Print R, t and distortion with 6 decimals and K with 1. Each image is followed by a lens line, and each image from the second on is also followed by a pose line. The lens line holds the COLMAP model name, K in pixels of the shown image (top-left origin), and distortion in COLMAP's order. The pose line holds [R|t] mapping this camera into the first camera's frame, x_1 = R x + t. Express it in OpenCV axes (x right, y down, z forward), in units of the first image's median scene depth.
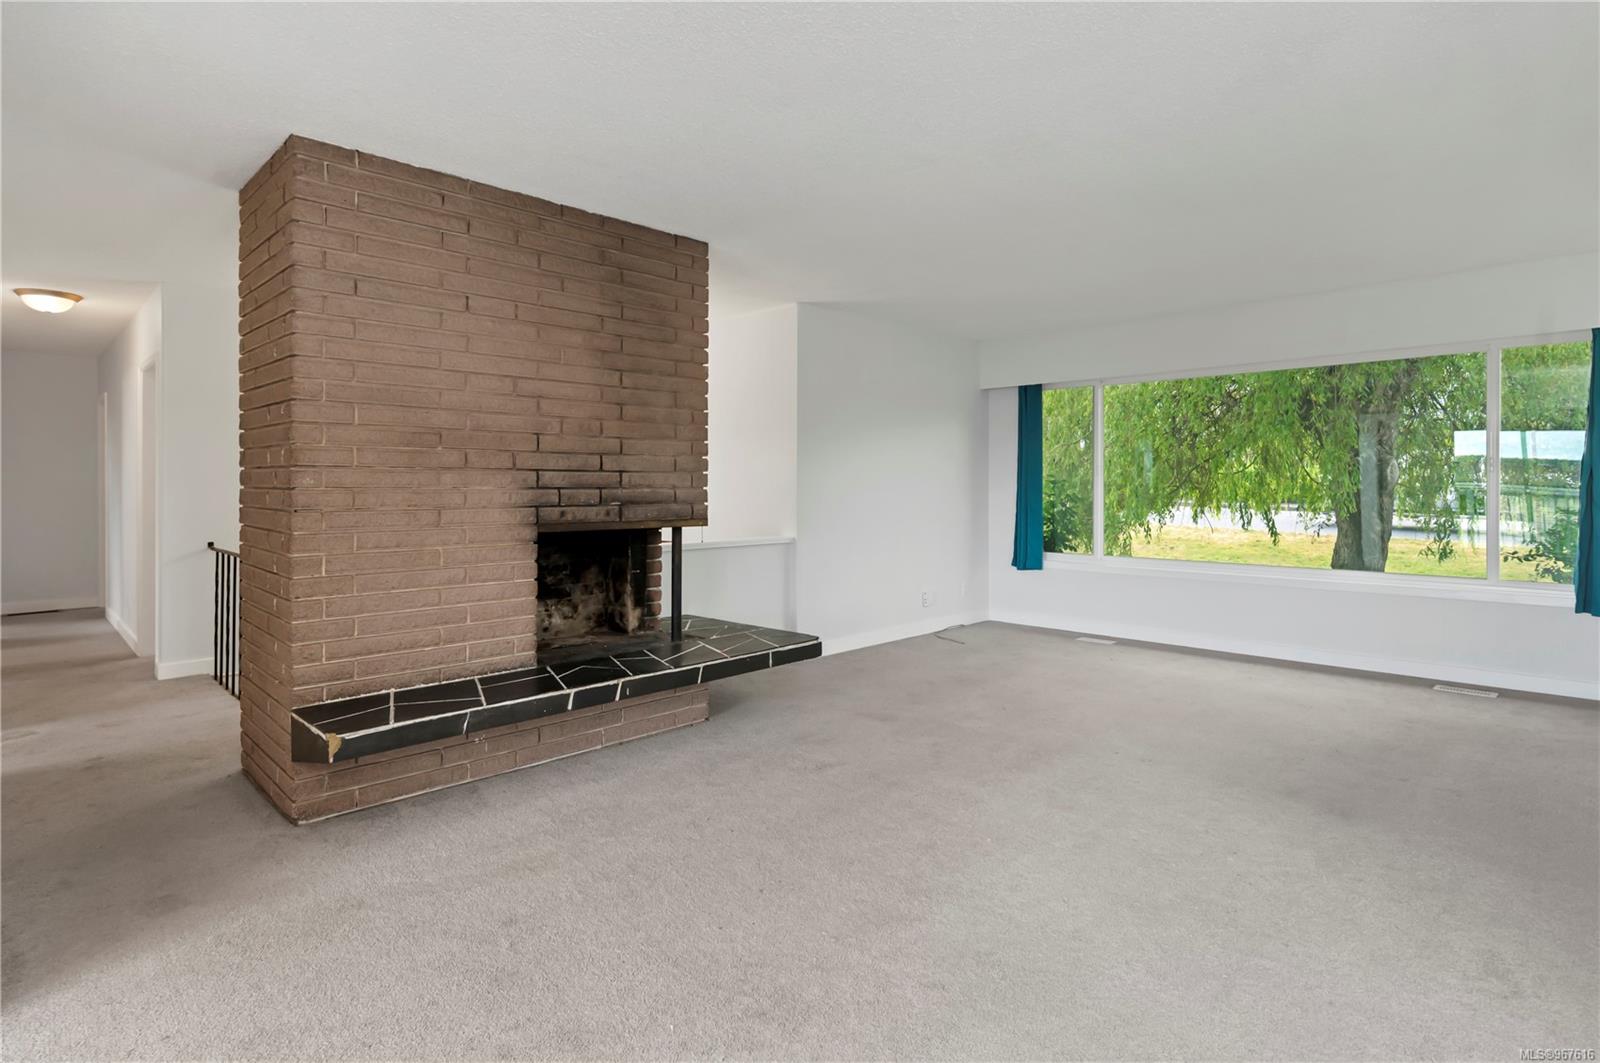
lens RADIAL K [[817.4, 0, 811.9], [0, 817.4, 486.2], [0, 0, 1]] dist [-0.004641, 0.000779]
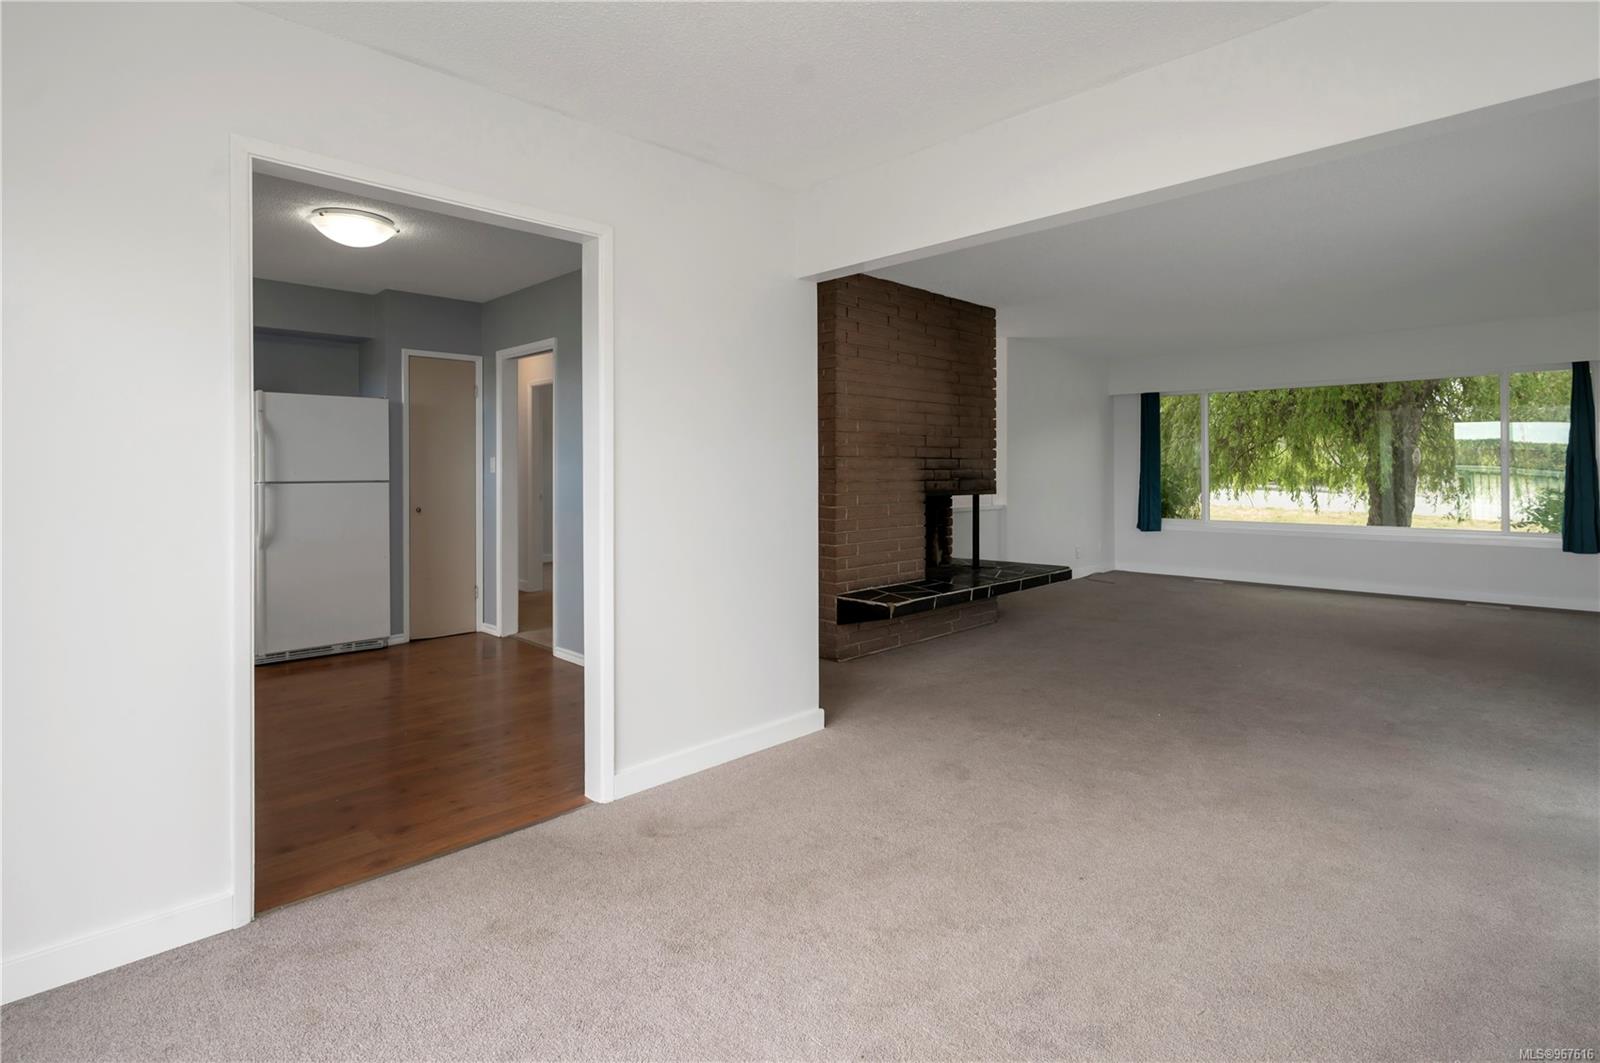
lens RADIAL K [[817.4, 0, 788.5], [0, 817.4, 466.9], [0, 0, 1]] dist [-0.004641, 0.000779]
pose [[0.999996, -0.002795, 0.000568, -0.534466], [0.002799, 0.999979, -0.005892, 0.005842], [-0.000551, 0.005893, 0.999982, -0.546301]]
